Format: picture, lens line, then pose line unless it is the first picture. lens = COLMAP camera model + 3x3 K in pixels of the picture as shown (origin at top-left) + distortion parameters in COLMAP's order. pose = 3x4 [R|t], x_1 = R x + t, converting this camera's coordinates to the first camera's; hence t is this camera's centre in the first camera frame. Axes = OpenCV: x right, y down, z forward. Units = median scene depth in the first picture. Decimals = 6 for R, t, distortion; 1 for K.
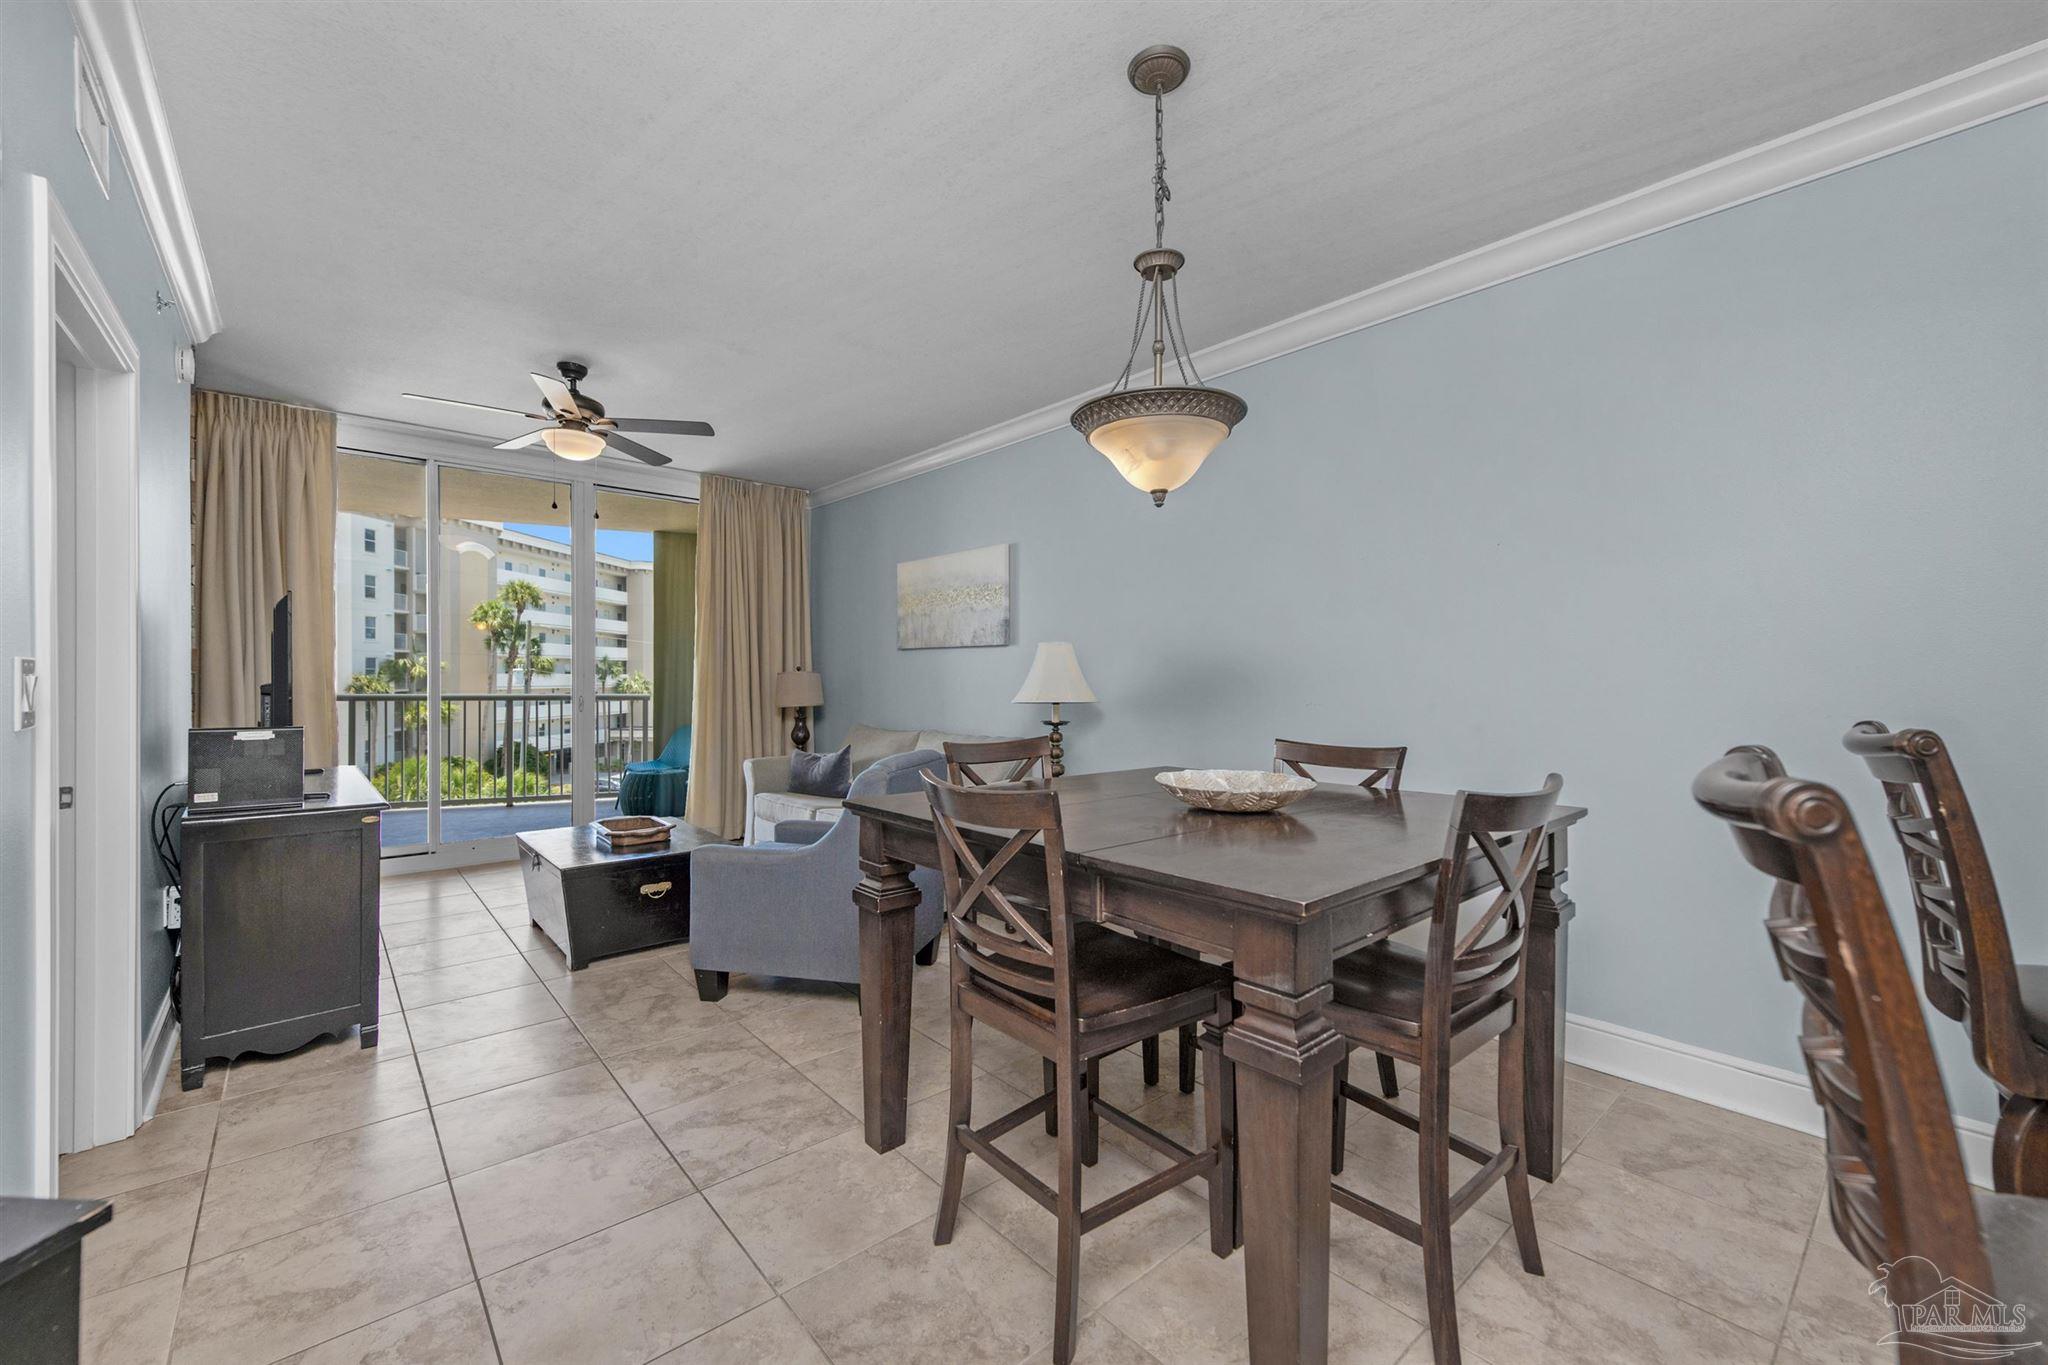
lens RADIAL K [[818.0, 0, 1034.1], [0, 818.0, 685.6], [0, 0, 1]] dist [0.006499, -0.000375]
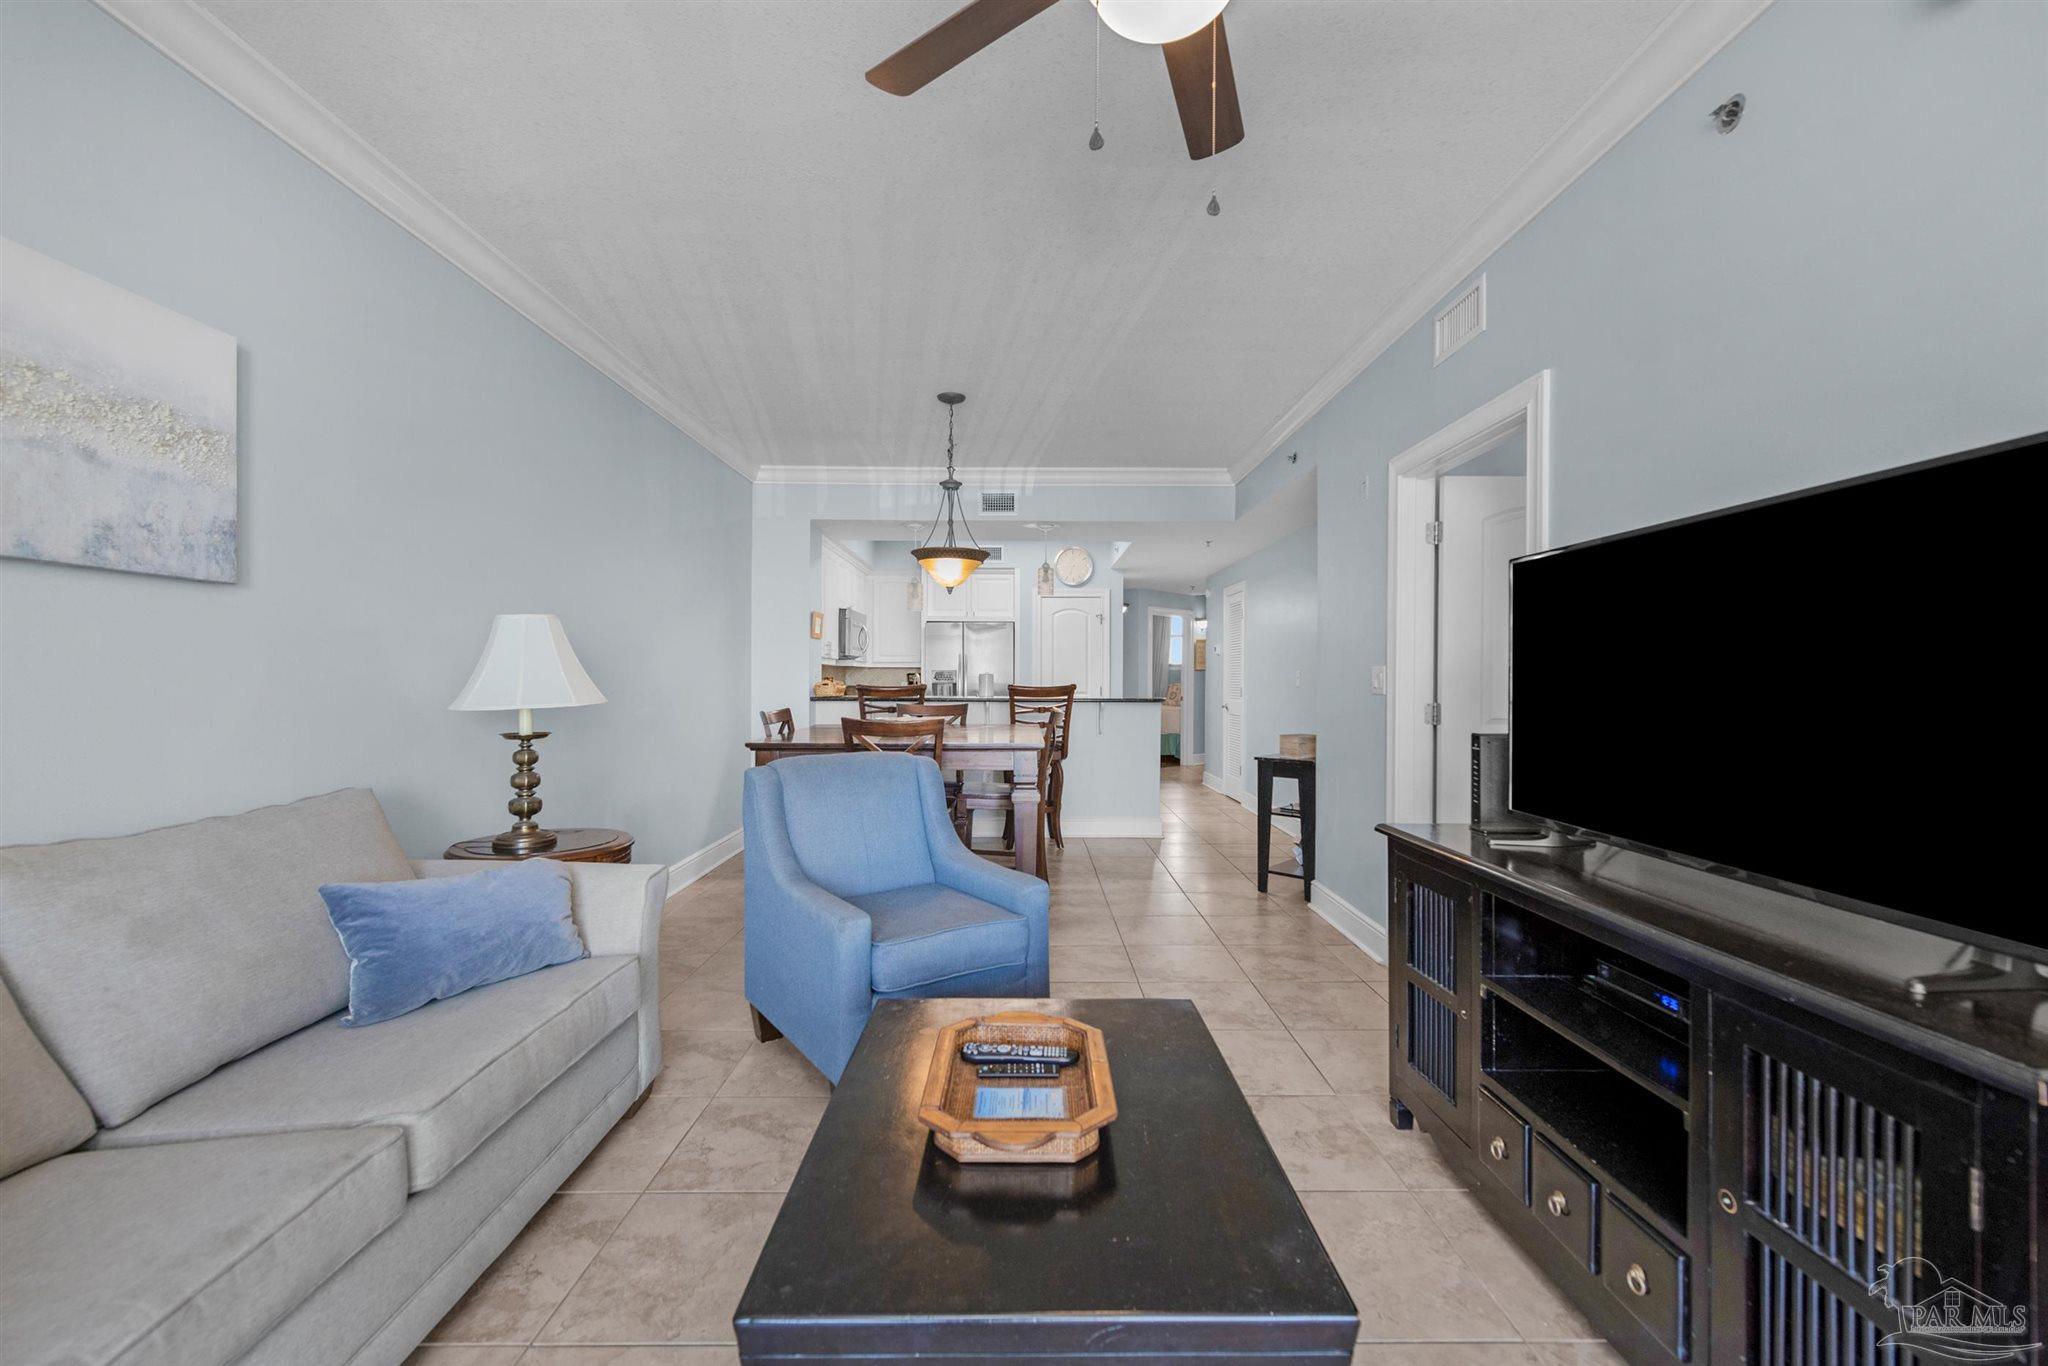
lens RADIAL K [[804.3, 0, 1025.5], [0, 804.3, 678.7], [0, 0, 1]] dist [0.001444, -0.000064]
pose [[-0.753578, -0.009207, 0.657294, -0.448214], [-0.001159, 0.999919, 0.012678, -0.005348], [-0.657357, 0.008792, -0.753528, 0.784368]]
